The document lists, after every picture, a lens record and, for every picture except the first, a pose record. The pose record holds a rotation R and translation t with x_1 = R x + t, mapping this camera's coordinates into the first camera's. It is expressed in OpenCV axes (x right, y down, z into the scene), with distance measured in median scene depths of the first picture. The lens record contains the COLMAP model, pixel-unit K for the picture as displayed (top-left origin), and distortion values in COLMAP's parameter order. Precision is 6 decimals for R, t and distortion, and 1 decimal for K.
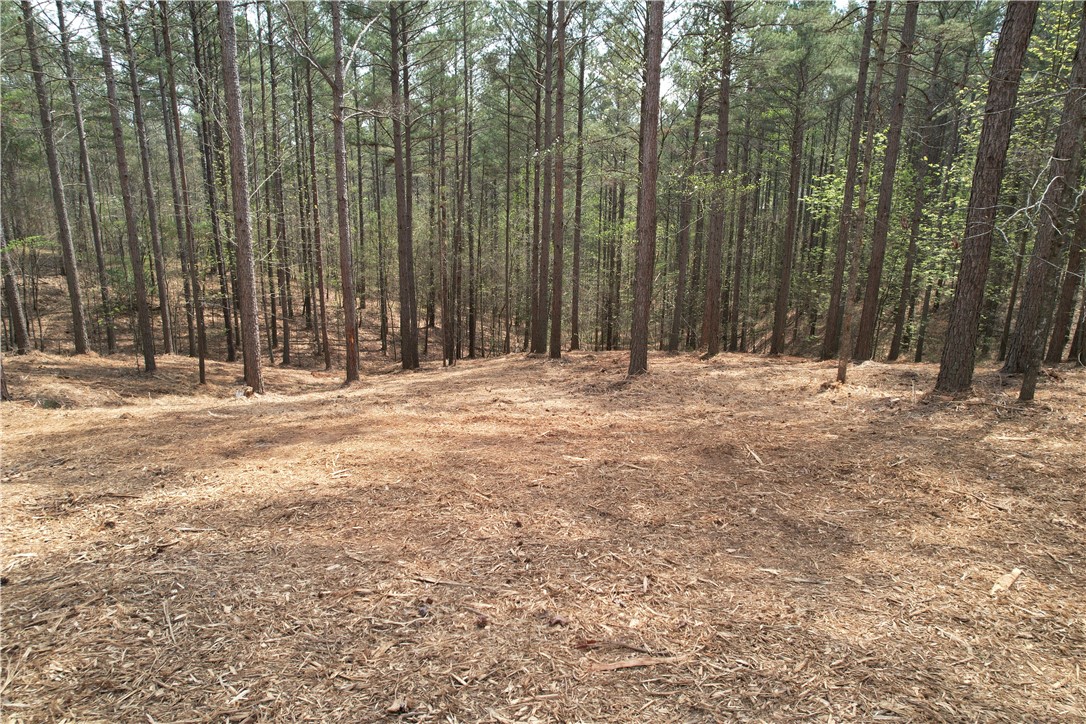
lens RADIAL K [[695.6, 0, 543.8], [0, 695.6, 353.0], [0, 0, 1]] dist [-0.010224, 0.001357]
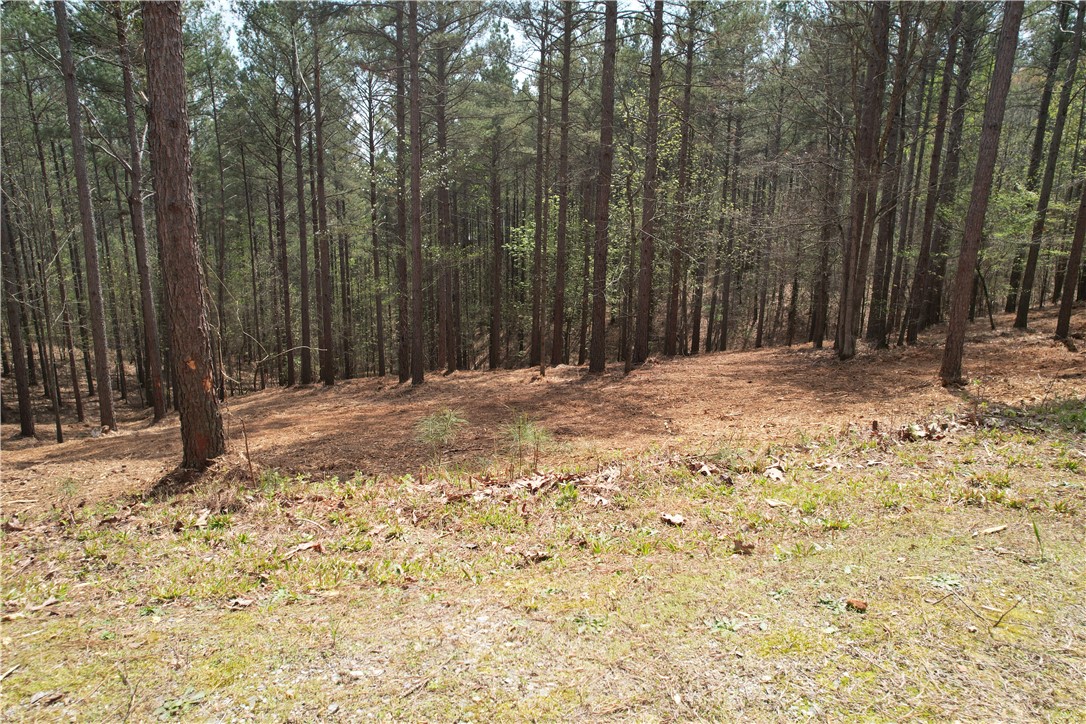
lens RADIAL K [[695.6, 0, 543.3], [0, 695.6, 361.9], [0, 0, 1]] dist [-0.010224, 0.001357]
pose [[0.916750, -0.082780, 0.390790, -0.084762], [0.091981, 0.995749, -0.004849, 0.006031], [-0.388727, 0.040391, 0.920467, -0.207234]]
